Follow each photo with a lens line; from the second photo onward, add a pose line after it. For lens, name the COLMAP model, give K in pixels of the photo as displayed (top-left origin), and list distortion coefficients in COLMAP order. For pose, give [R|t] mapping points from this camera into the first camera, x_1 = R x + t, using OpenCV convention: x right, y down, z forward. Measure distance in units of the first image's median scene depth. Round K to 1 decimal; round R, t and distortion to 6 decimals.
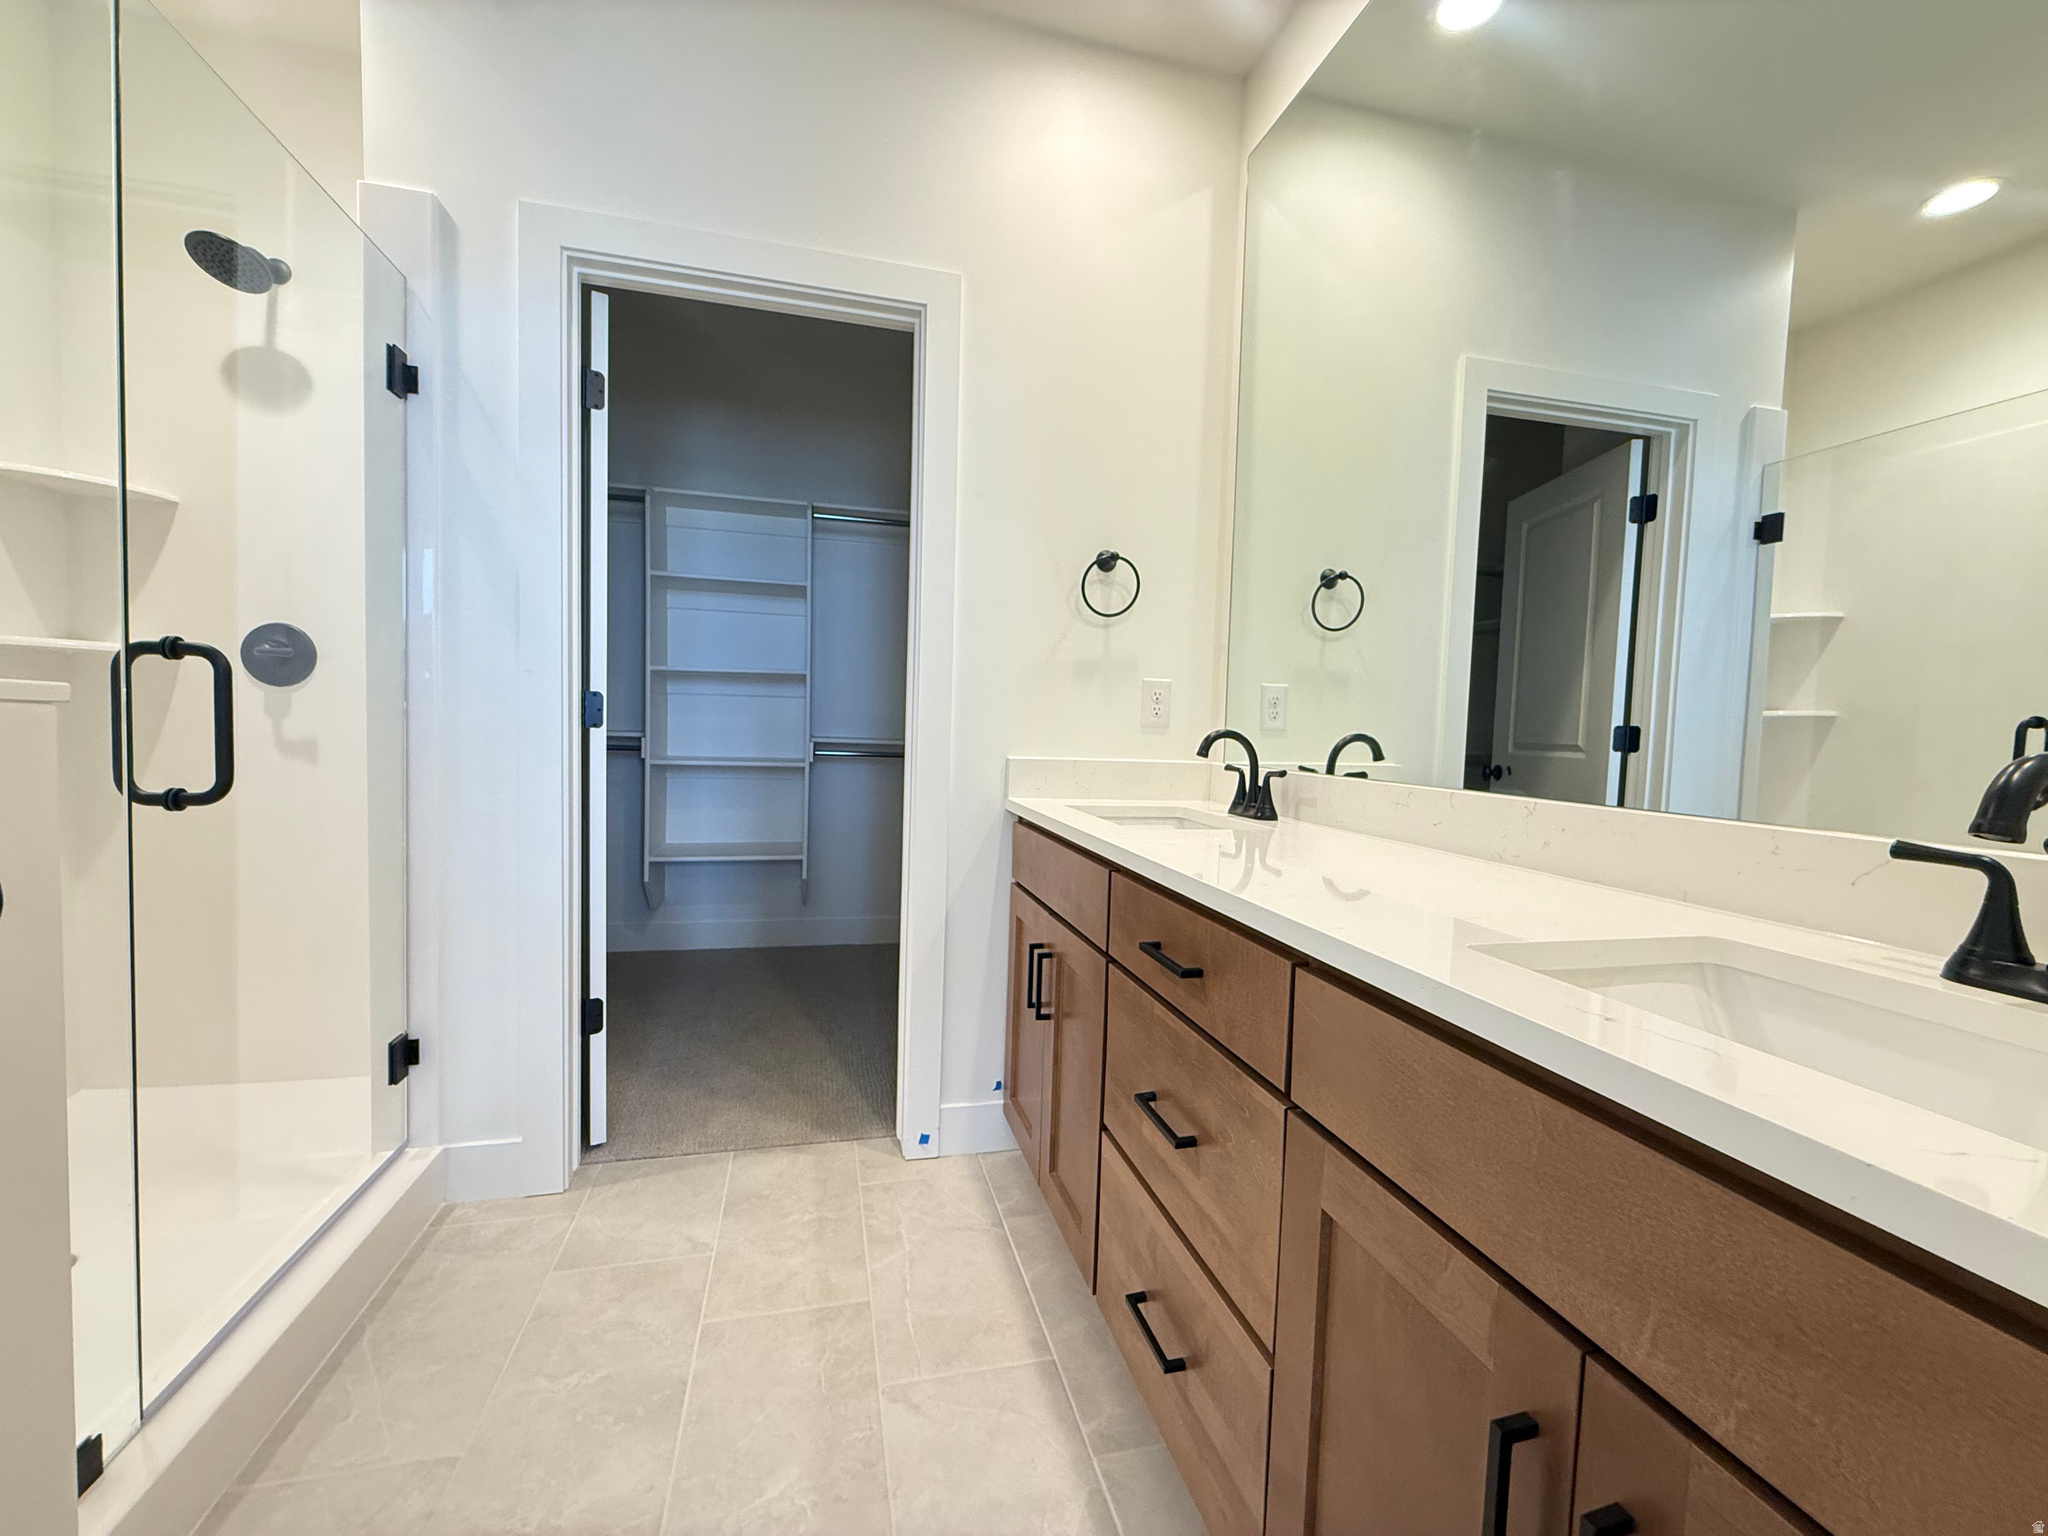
lens RADIAL K [[824.6, 0, 1024.0], [0, 824.6, 768.0], [0, 0, 1]] dist [0.024656, -0.000022]
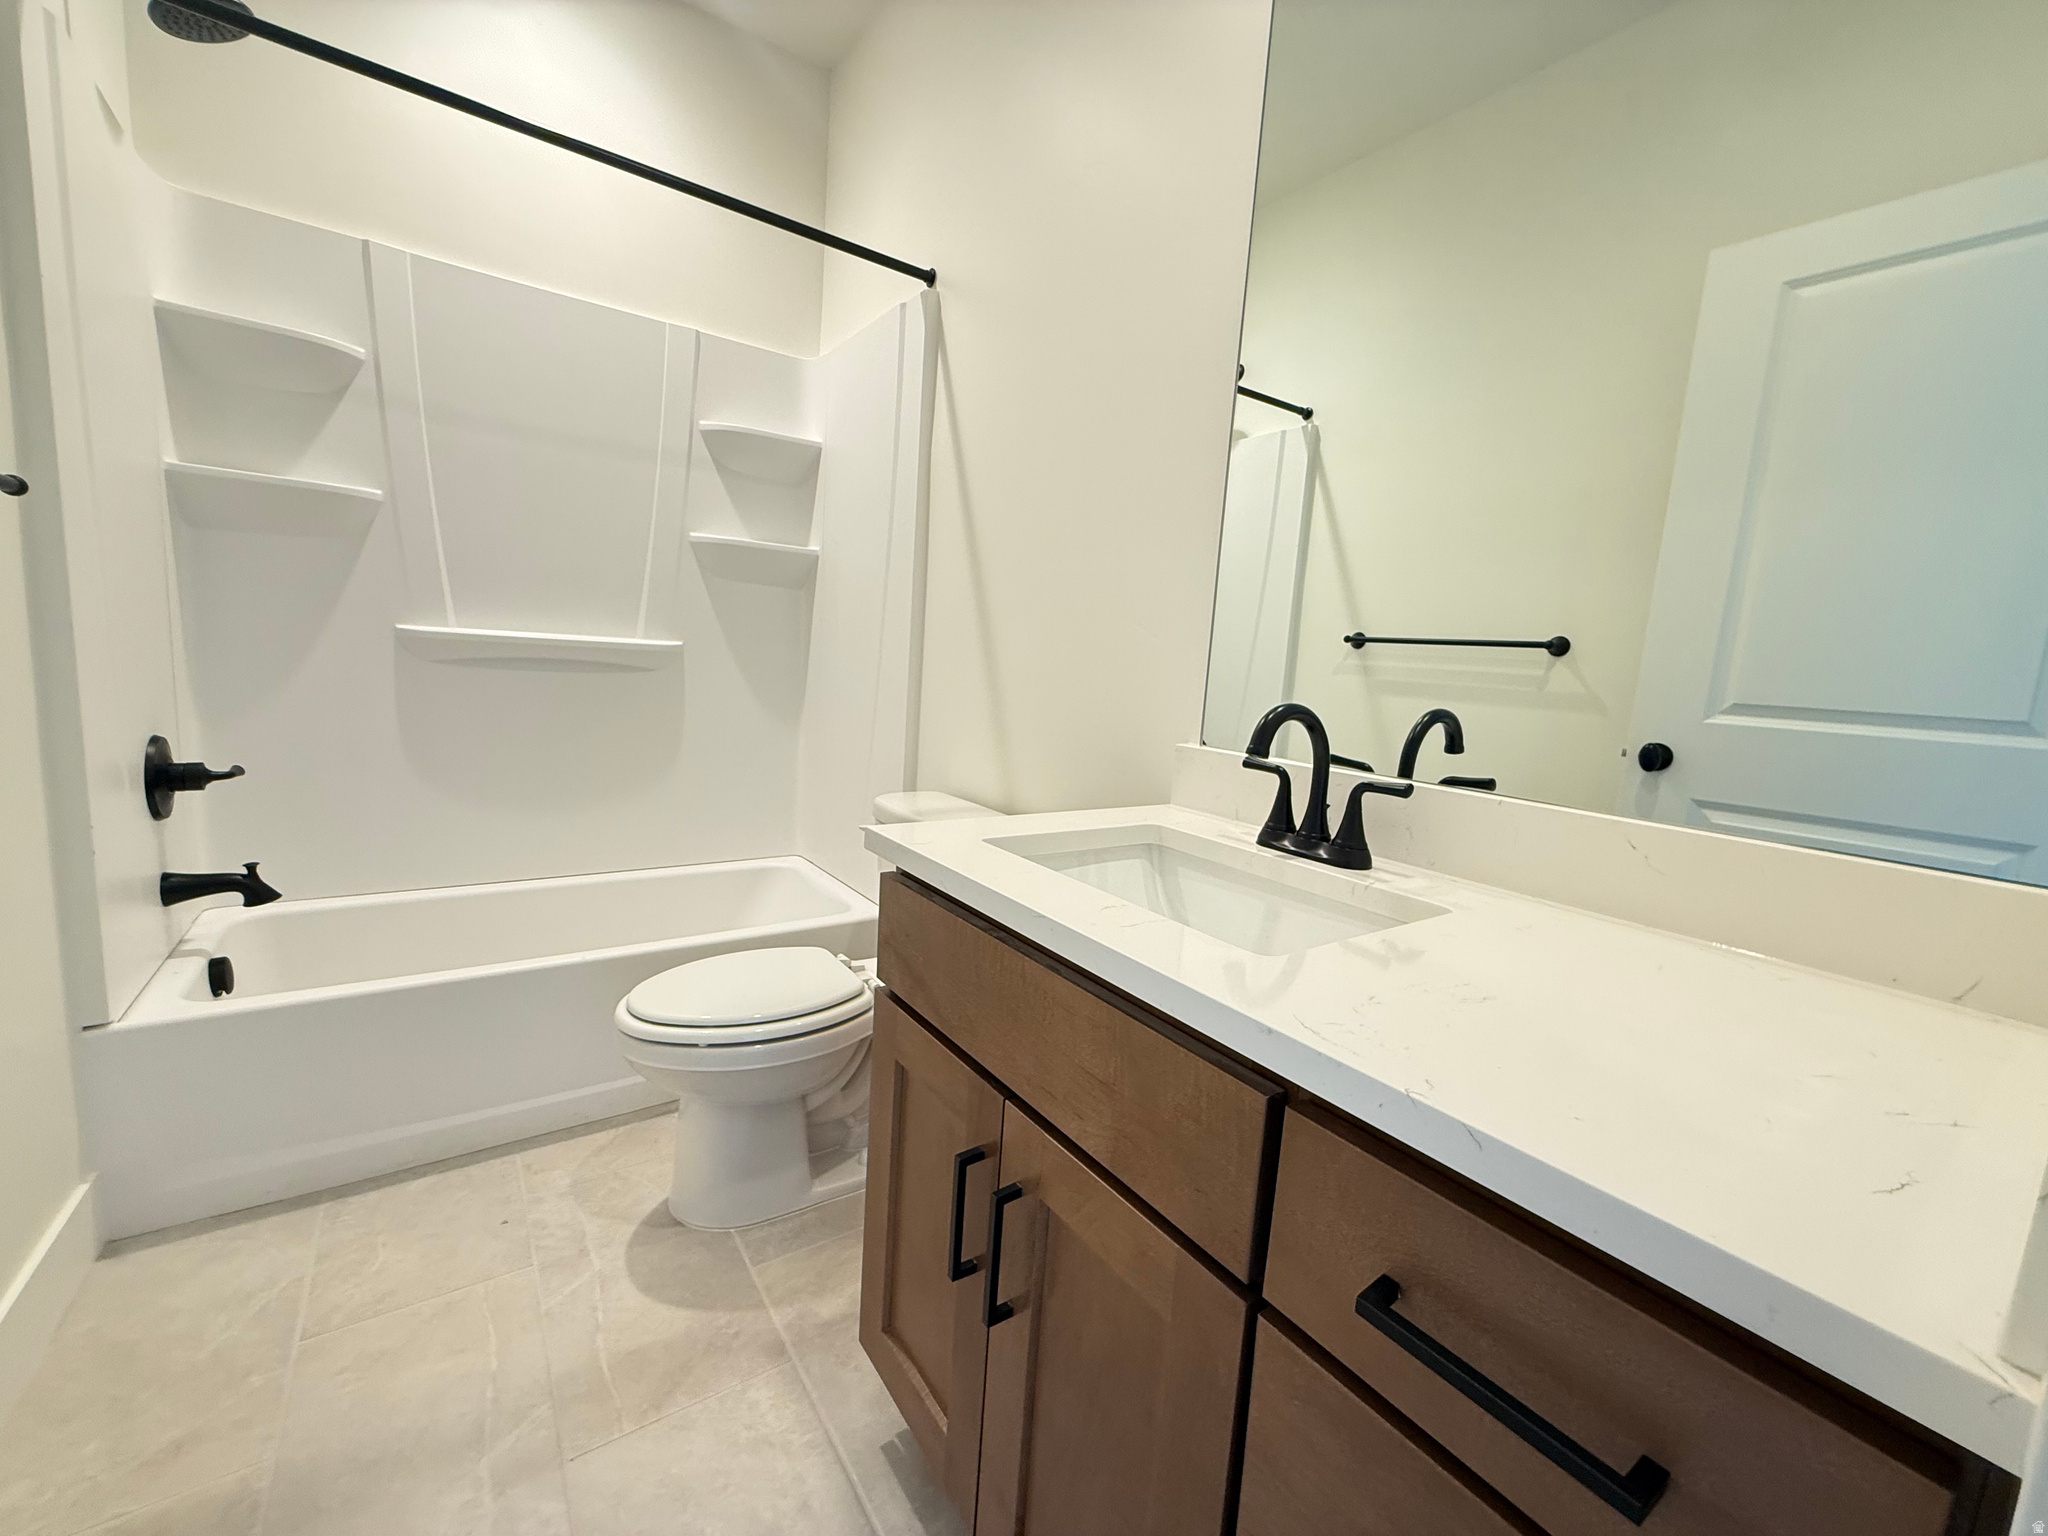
lens RADIAL K [[824.6, 0, 1024.0], [0, 824.6, 768.0], [0, 0, 1]] dist [0.024656, -0.000022]
pose [[0.934270, -0.020627, 0.355970, -0.118928], [-0.020826, 0.993464, 0.112227, -0.063985], [-0.355958, -0.112263, 0.927734, 0.542335]]
